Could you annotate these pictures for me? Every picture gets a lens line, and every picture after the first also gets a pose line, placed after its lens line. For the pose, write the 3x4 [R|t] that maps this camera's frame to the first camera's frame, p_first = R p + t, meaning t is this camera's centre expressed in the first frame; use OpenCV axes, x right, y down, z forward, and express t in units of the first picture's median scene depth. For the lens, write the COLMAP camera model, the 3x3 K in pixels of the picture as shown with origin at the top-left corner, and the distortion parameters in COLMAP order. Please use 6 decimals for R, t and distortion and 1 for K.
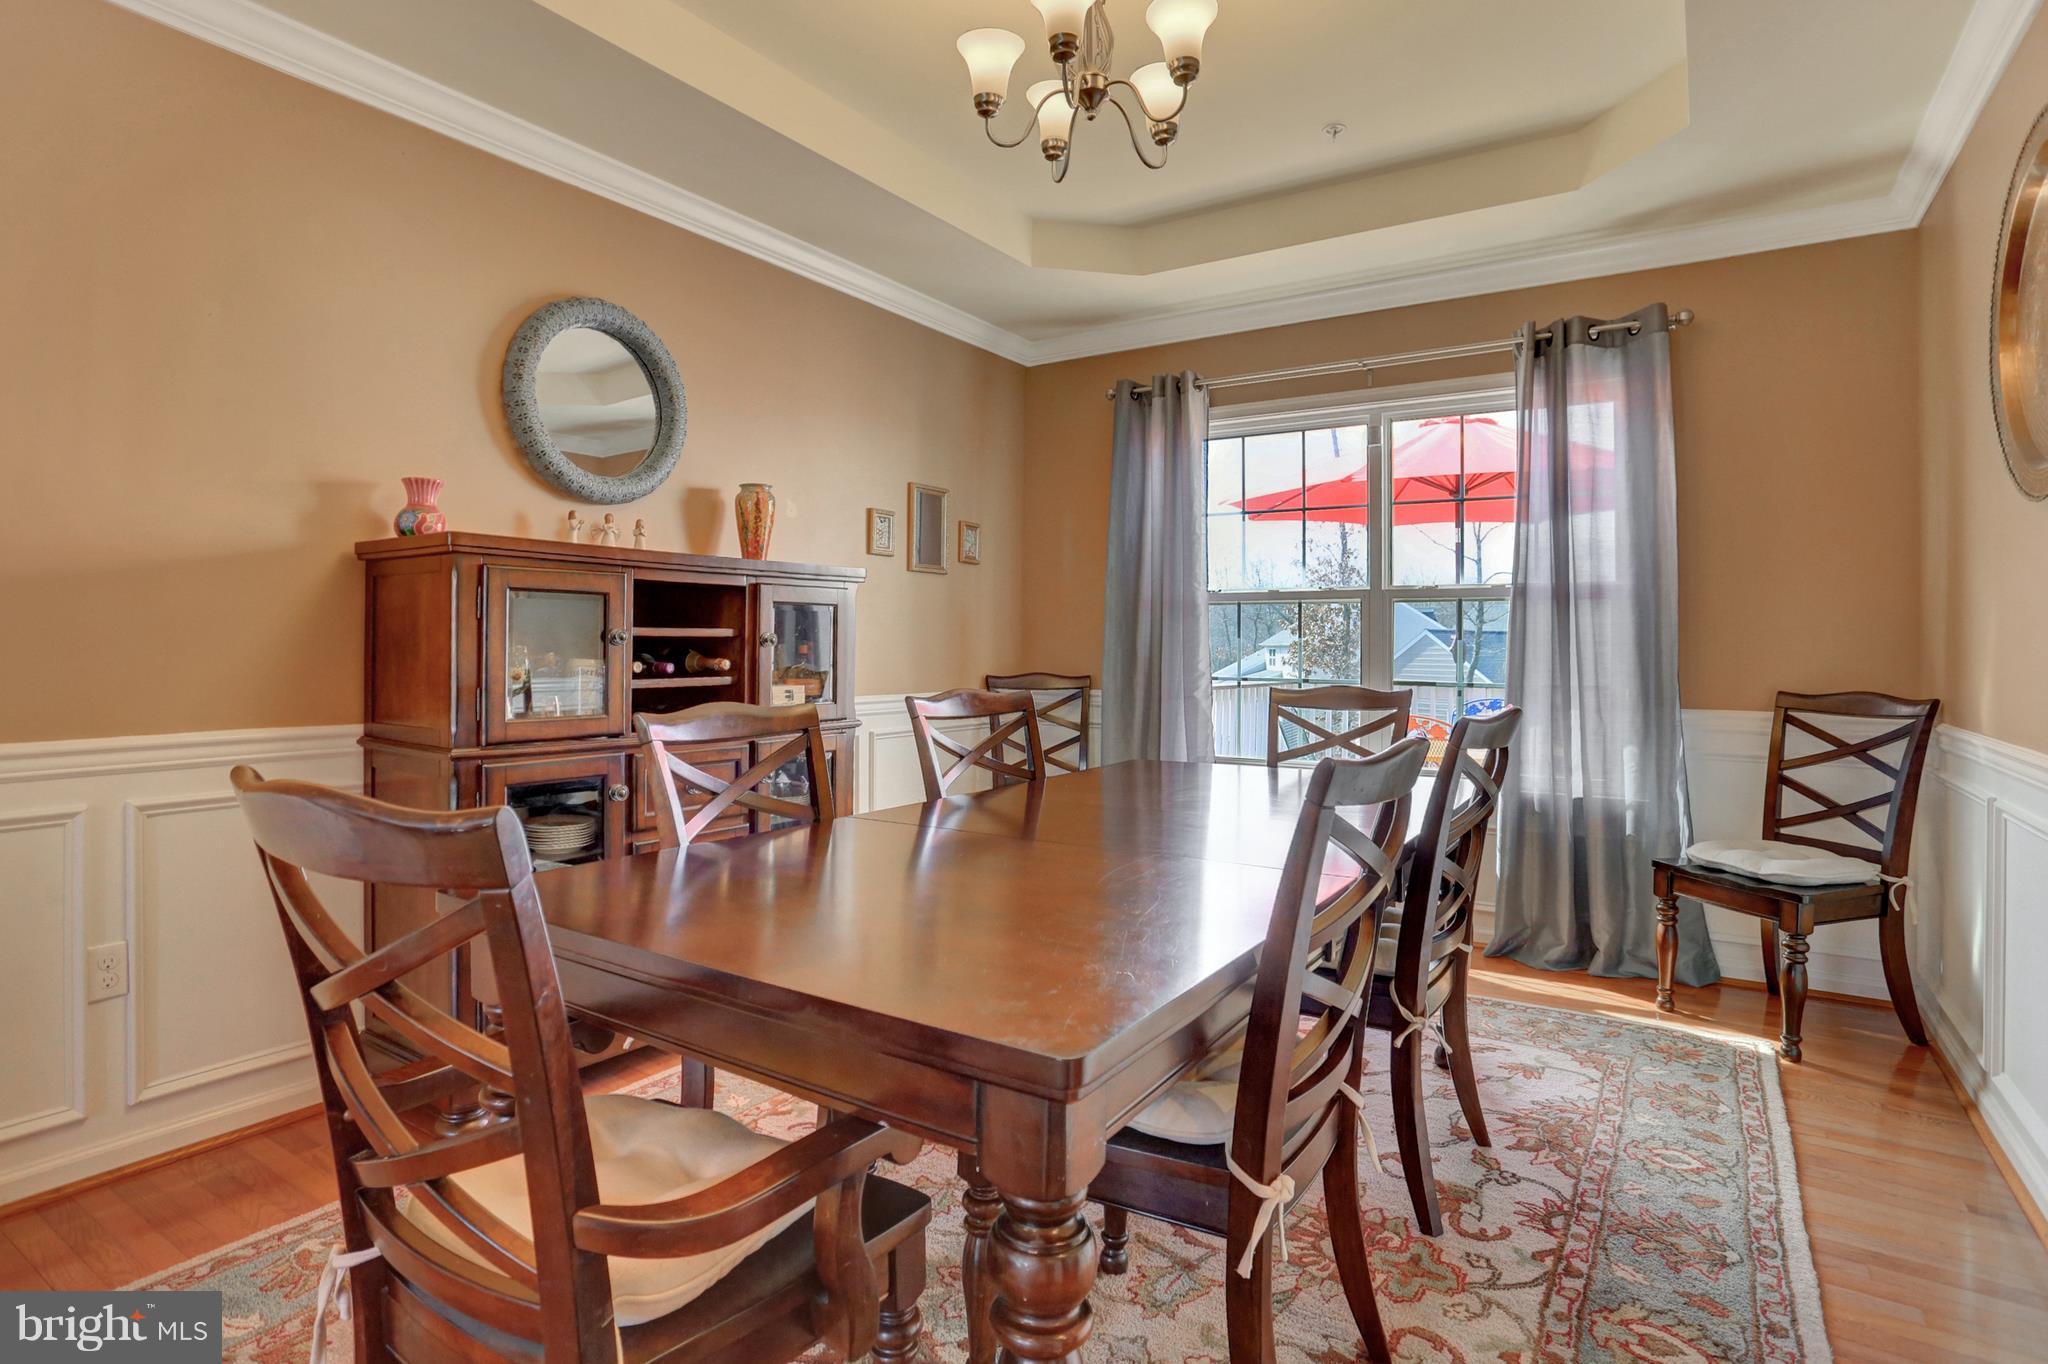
lens RADIAL K [[1070.9, 0, 1025.9], [0, 1070.9, 613.8], [0, 0, 1]] dist [-0.025245, 0.000339]
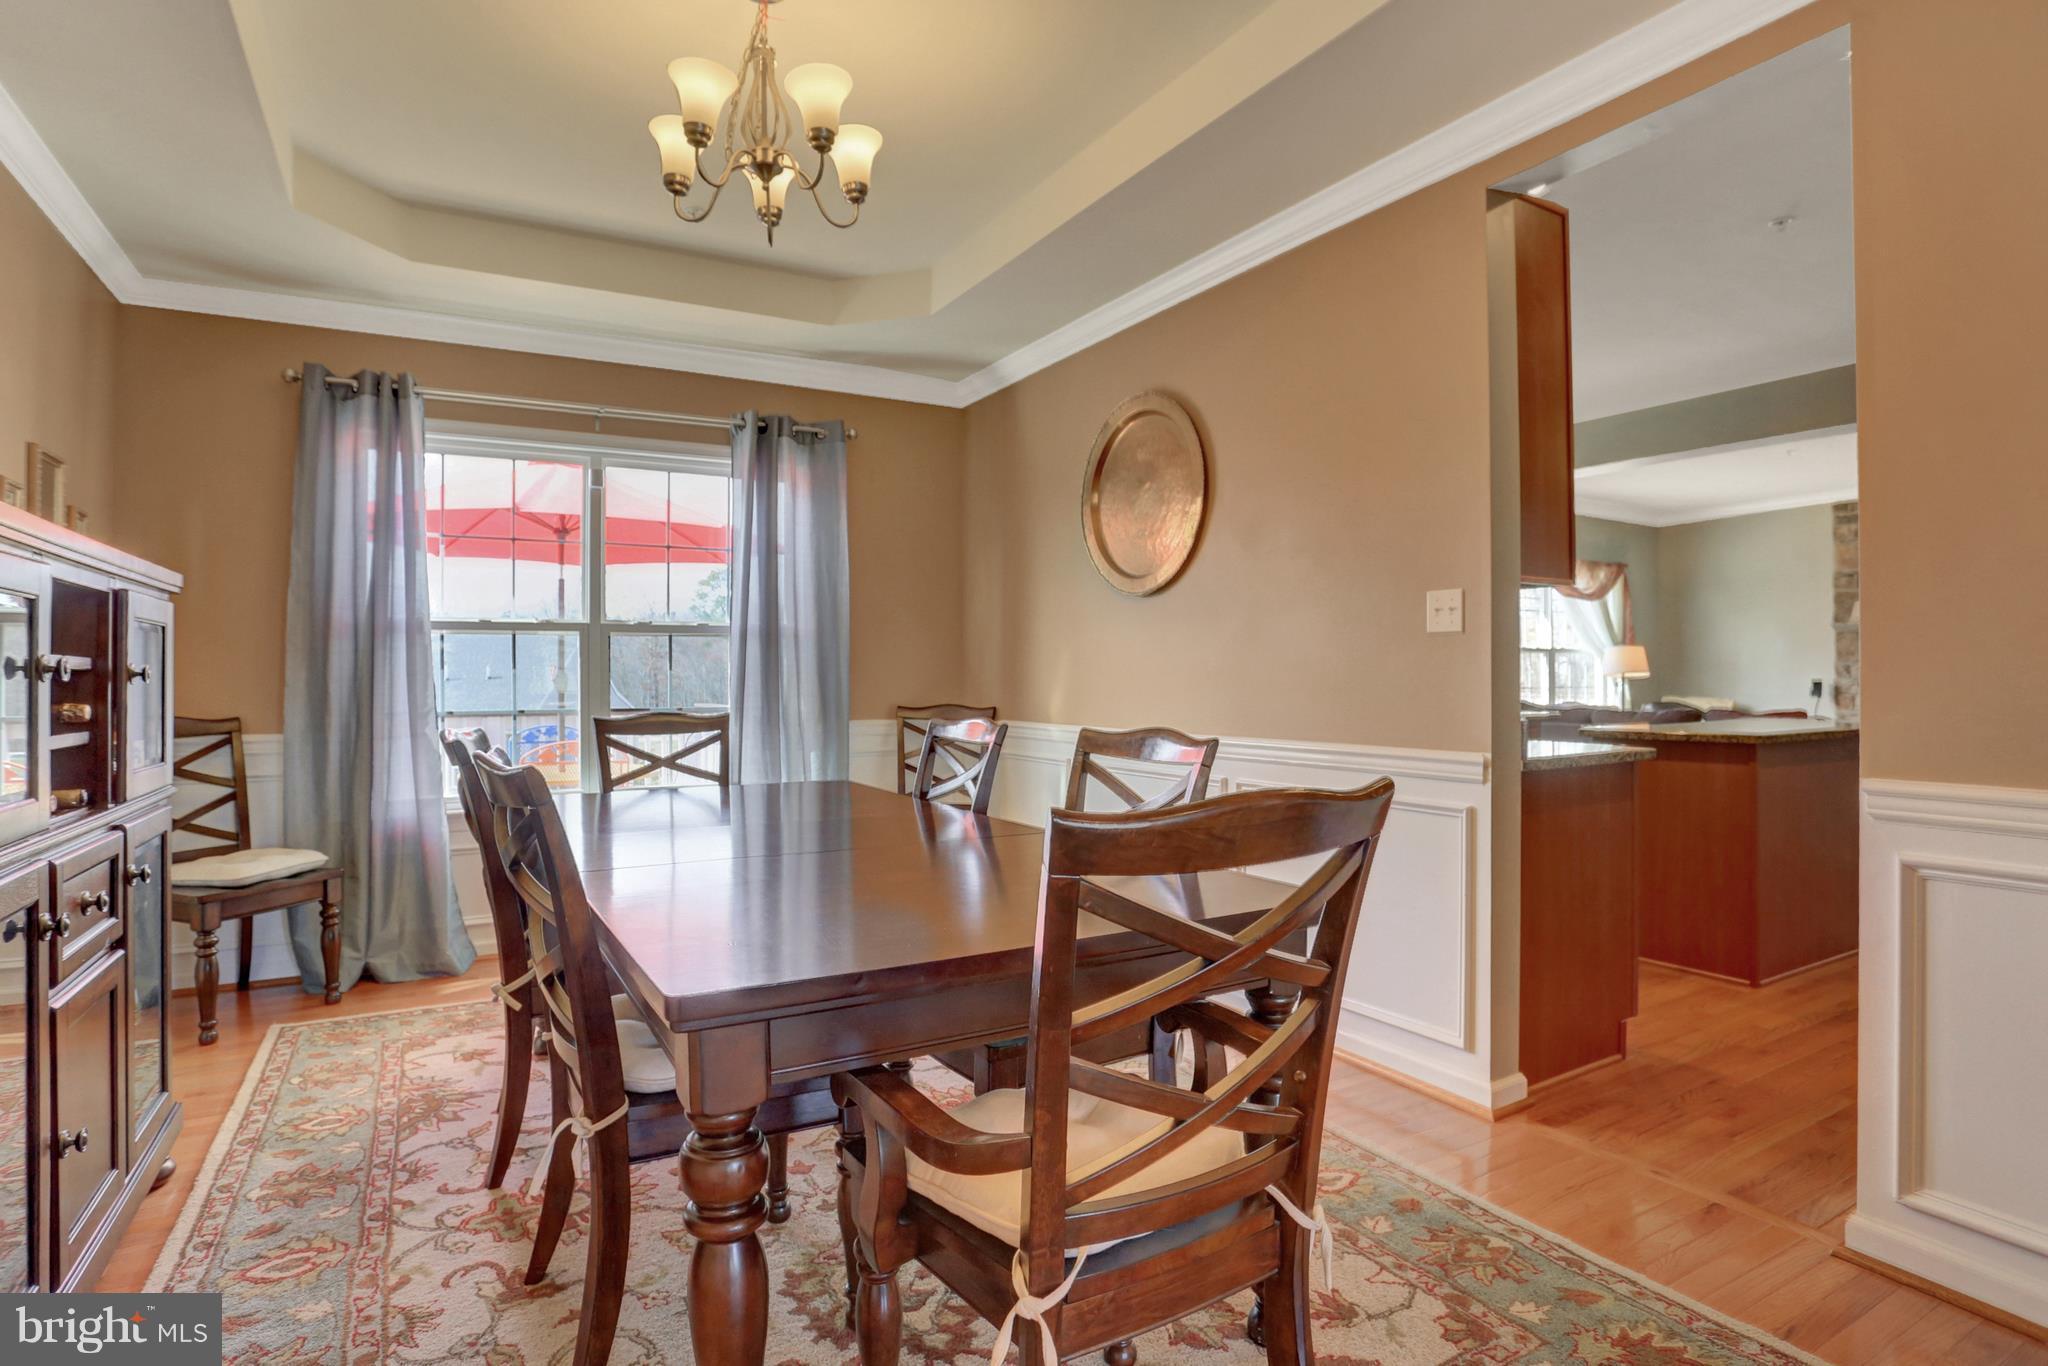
lens RADIAL K [[1042.1, 0, 1023.7], [0, 1042.1, 659.2], [0, 0, 1]] dist [-0.073032, 0.036071]
pose [[0.470969, 0.005063, 0.882135, -0.427205], [-0.016554, 0.999858, 0.003100, 0.002928], [-0.881995, -0.016063, 0.470986, 0.159730]]
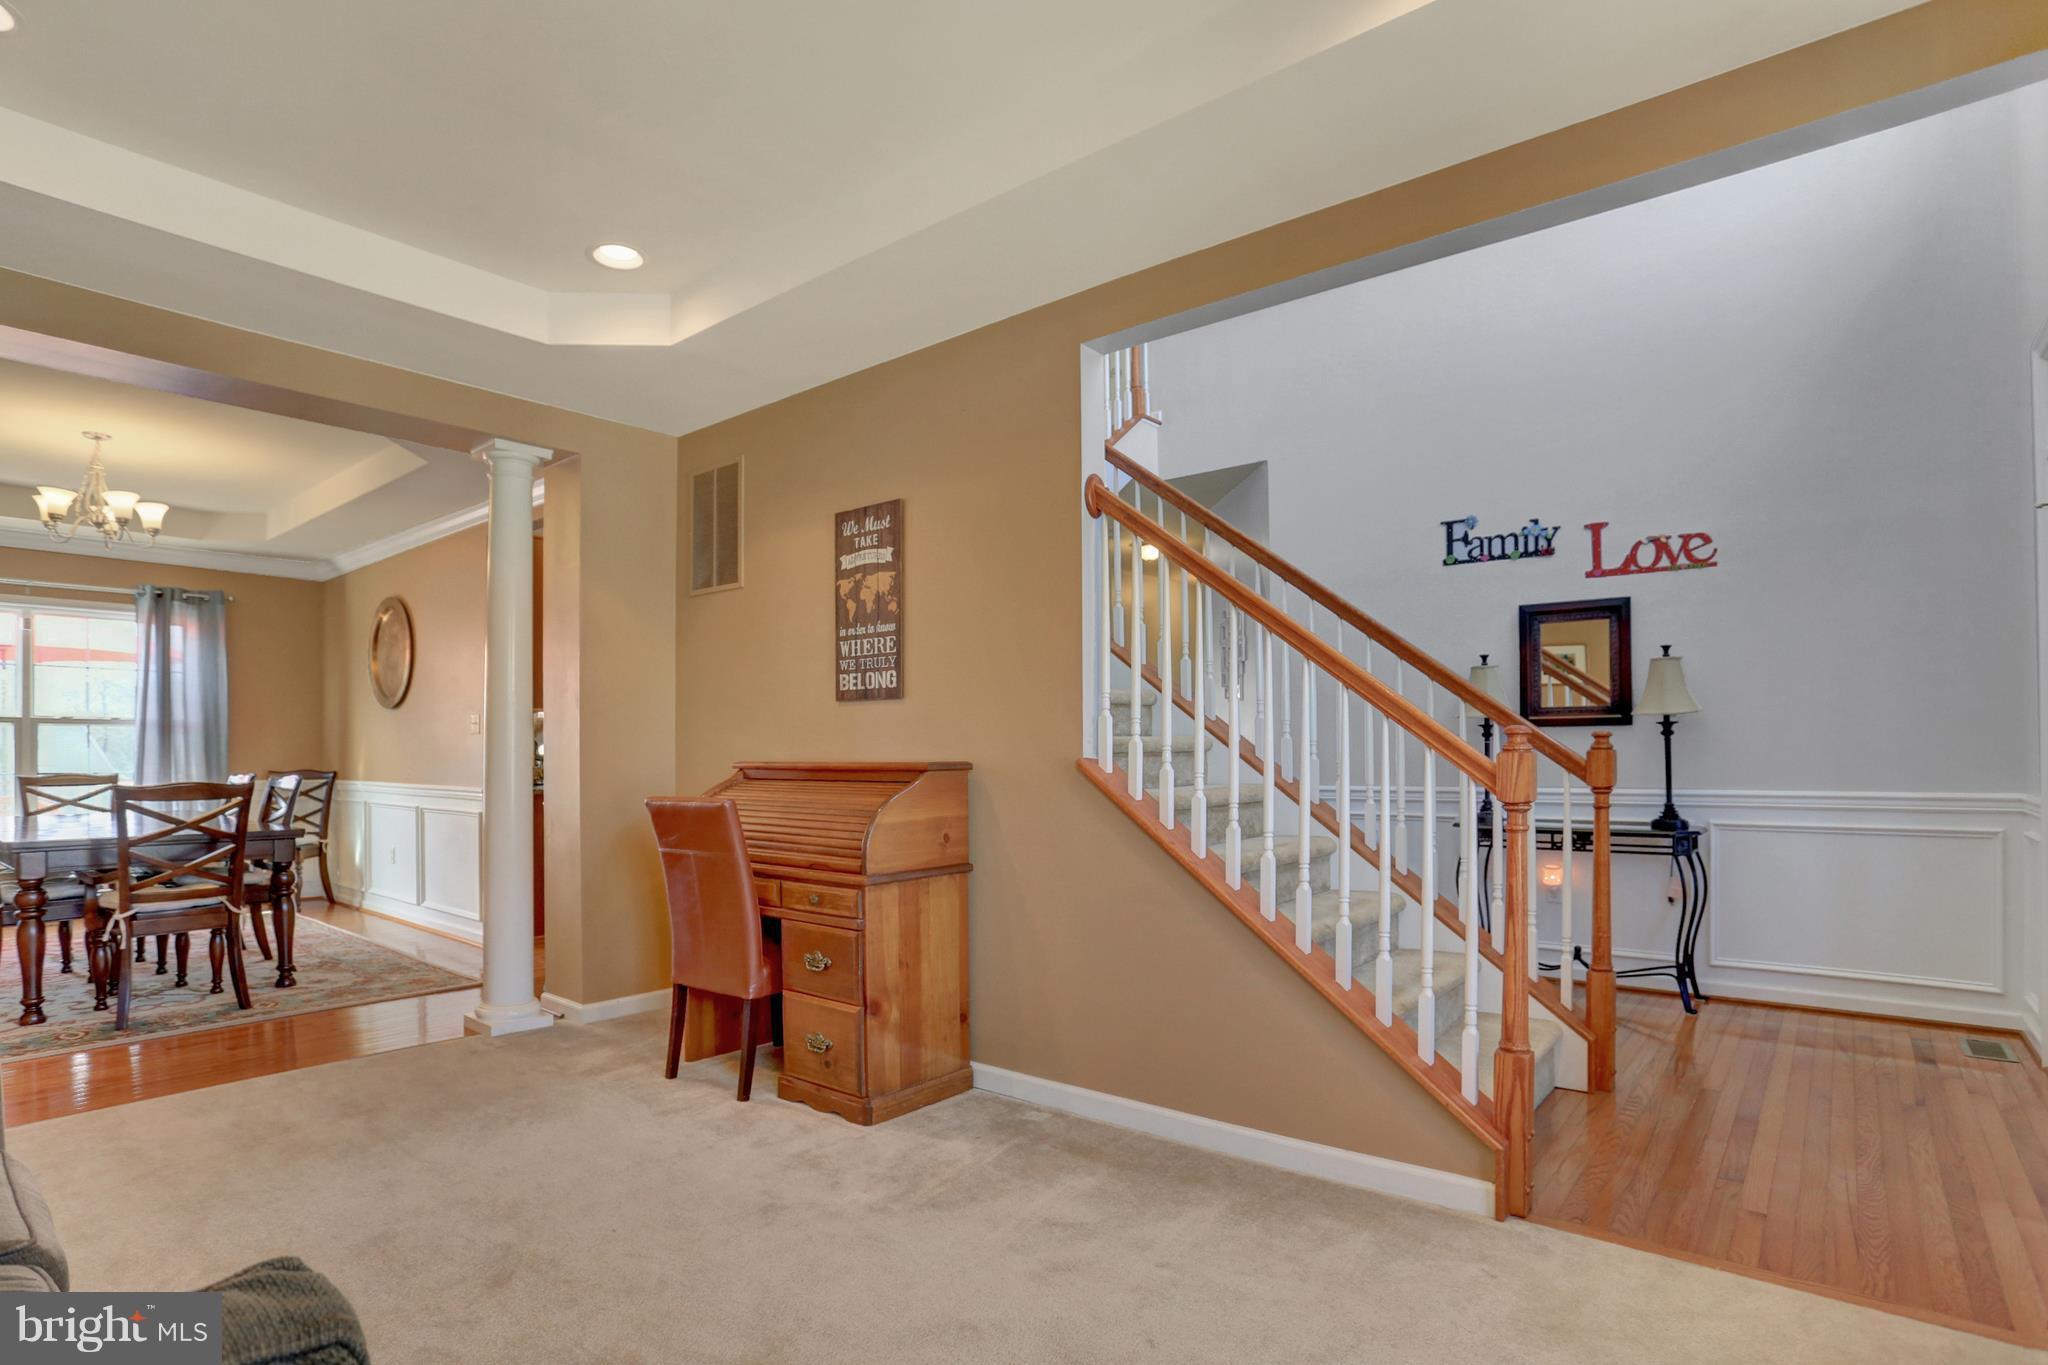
lens RADIAL K [[1046.0, 0, 1019.5], [0, 1046.0, 739.3], [0, 0, 1]] dist [-0.088684, 0.039829]
pose [[0.137827, 0.001587, 0.990455, -1.096733], [-0.021243, 0.999773, 0.001354, -0.027597], [-0.990229, -0.021227, 0.137829, -0.806118]]
